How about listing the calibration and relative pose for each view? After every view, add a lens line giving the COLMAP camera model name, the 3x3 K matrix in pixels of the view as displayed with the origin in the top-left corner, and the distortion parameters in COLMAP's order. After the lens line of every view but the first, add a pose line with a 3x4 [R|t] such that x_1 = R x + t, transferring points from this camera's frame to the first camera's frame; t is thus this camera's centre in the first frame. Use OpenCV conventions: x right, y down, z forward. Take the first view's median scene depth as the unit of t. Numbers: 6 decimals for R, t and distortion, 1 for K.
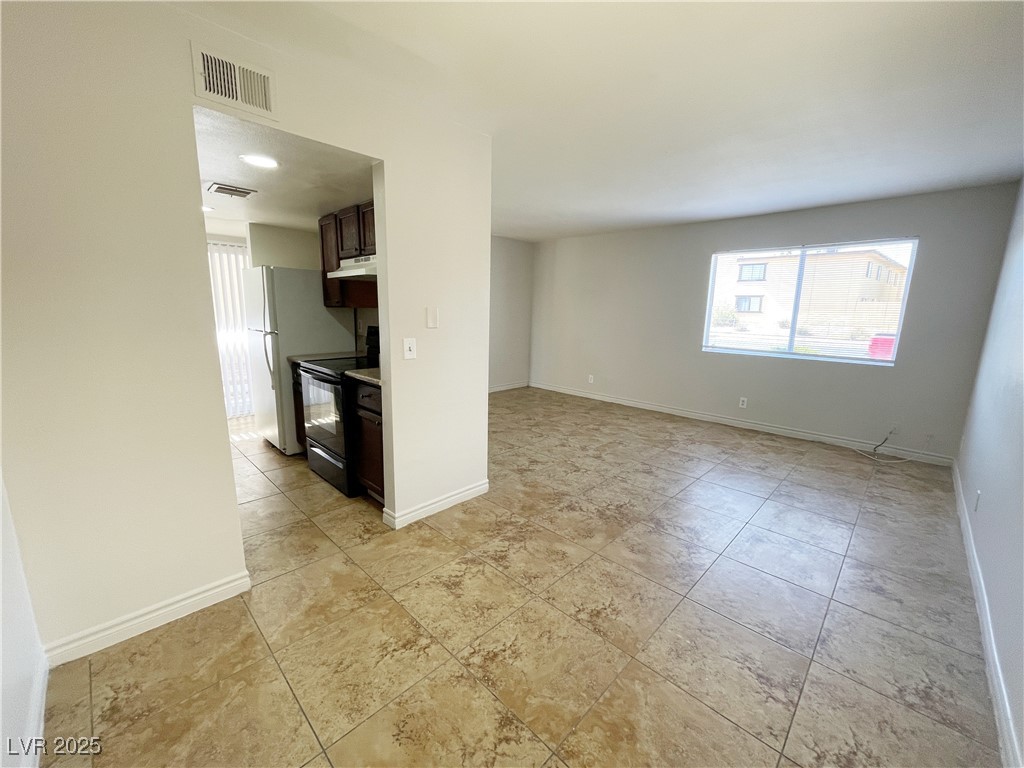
lens RADIAL K [[414.8, 0, 509.9], [0, 414.8, 385.2], [0, 0, 1]] dist [-0.004595, 0.002622]
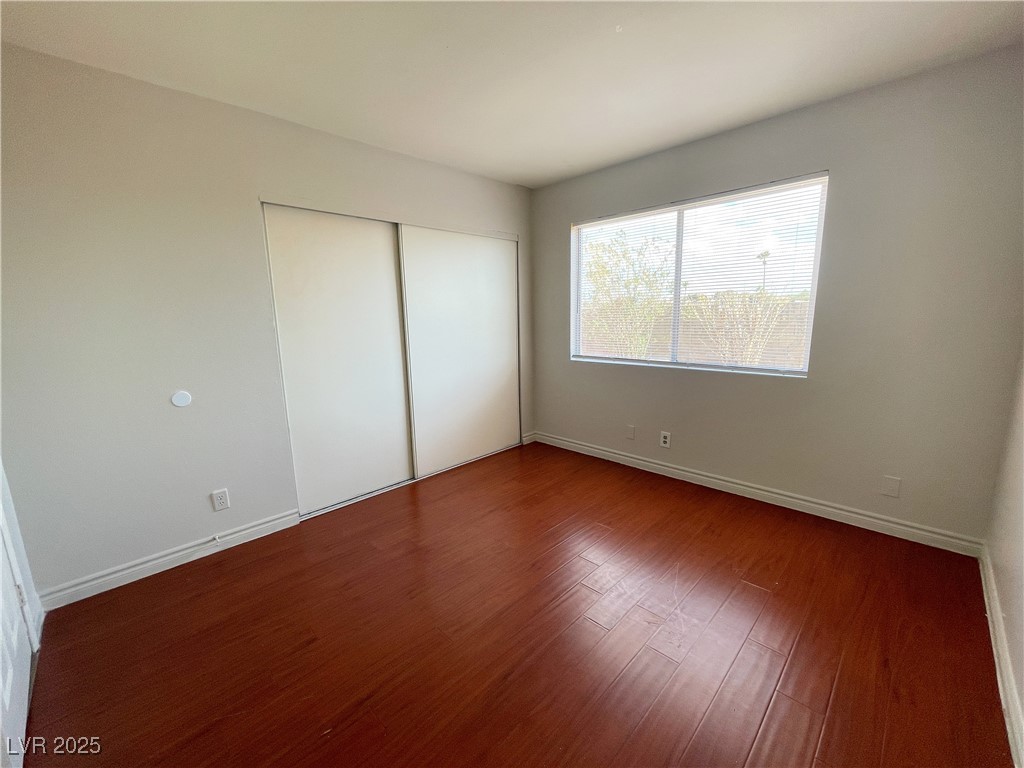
lens RADIAL K [[414.8, 0, 510.1], [0, 414.8, 386.6], [0, 0, 1]] dist [-0.004595, 0.002622]
pose [[0.999684, -0.024046, -0.007301, 0.541831], [0.023938, 0.999607, -0.014576, -0.044283], [0.007648, 0.014397, 0.999867, 0.409125]]
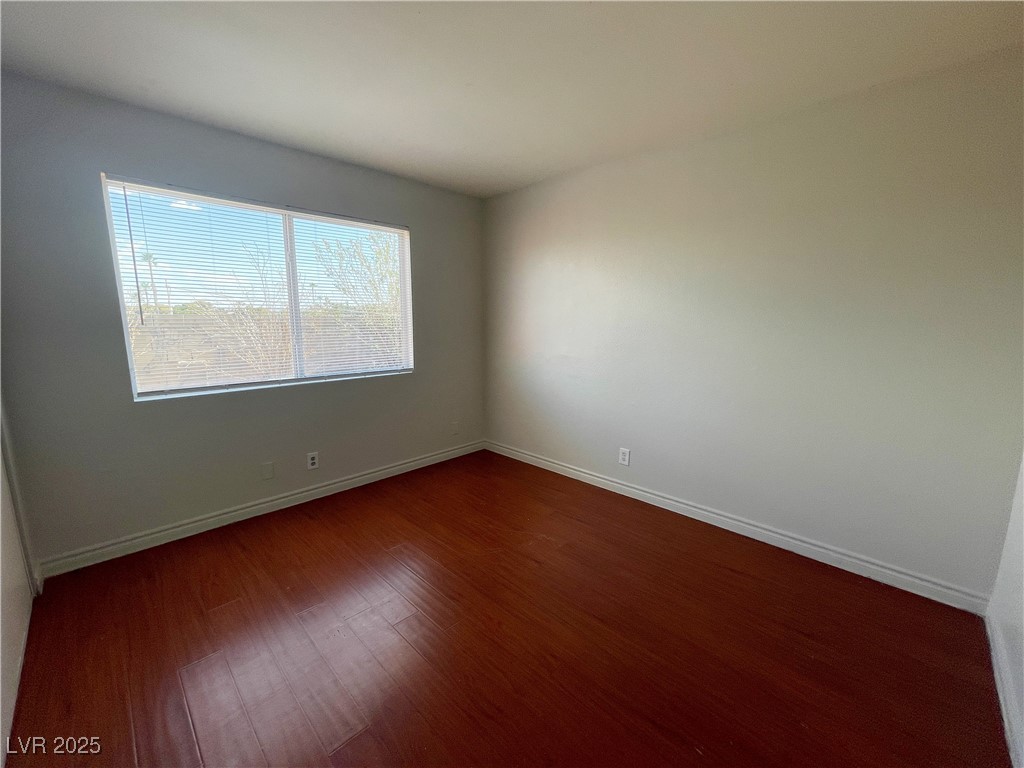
lens RADIAL K [[414.8, 0, 504.3], [0, 414.8, 389.0], [0, 0, 1]] dist [-0.004595, 0.002622]
pose [[-0.002455, -0.165570, 0.986195, 0.058036], [0.191127, 0.967940, 0.162981, -0.139419], [-0.981562, 0.188888, 0.029269, 0.889276]]
